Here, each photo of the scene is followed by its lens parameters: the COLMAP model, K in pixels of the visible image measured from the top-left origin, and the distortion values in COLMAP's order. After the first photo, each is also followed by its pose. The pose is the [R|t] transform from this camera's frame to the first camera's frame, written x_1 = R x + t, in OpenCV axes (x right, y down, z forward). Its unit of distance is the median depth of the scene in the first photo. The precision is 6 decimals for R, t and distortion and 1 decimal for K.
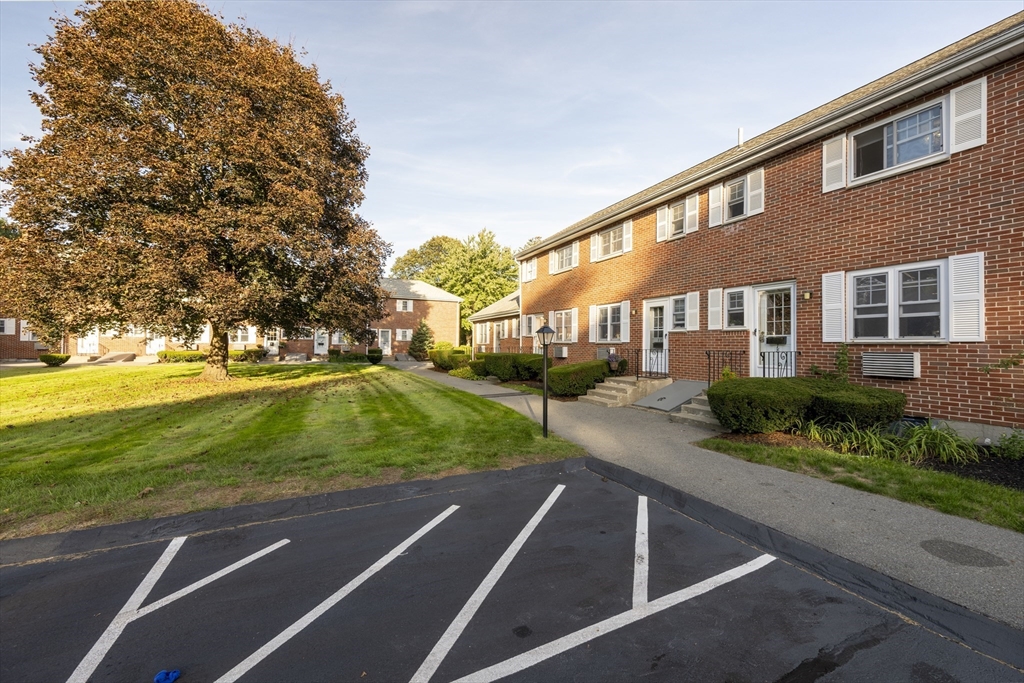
lens RADIAL K [[399.7, 0, 514.6], [0, 399.7, 342.3], [0, 0, 1]] dist [-0.001174, 0.000151]
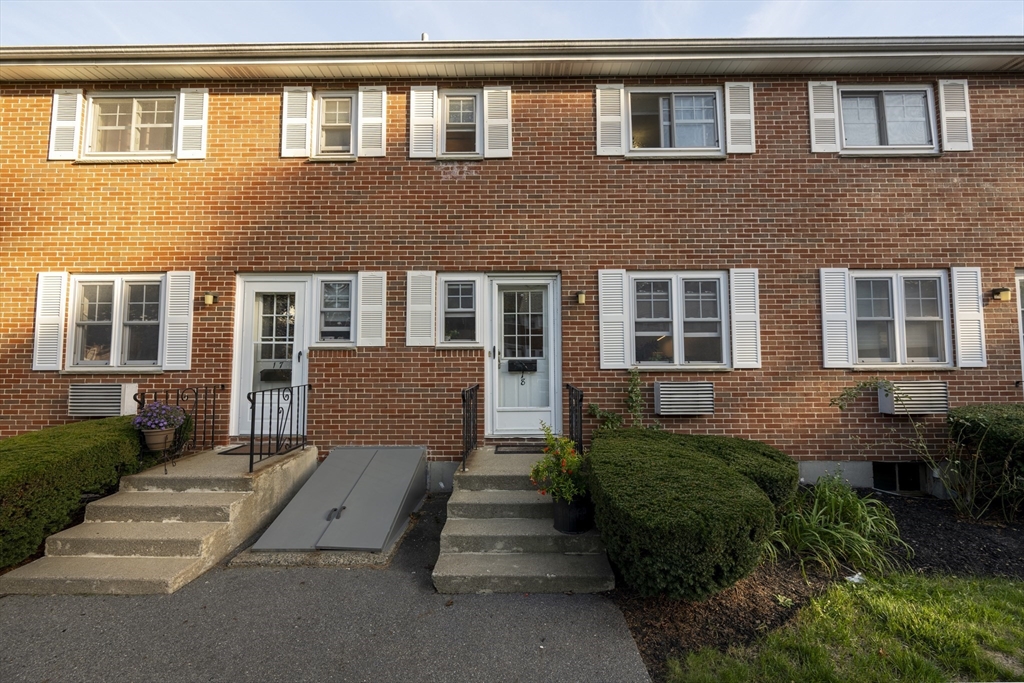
lens RADIAL K [[399.7, 0, 510.8], [0, 399.7, 341.7], [0, 0, 1]] dist [-0.001174, 0.000151]
pose [[0.438481, 0.044566, 0.897635, 0.074050], [0.002207, 0.998713, -0.050662, -0.009950], [-0.898738, 0.024195, 0.437818, 0.660605]]
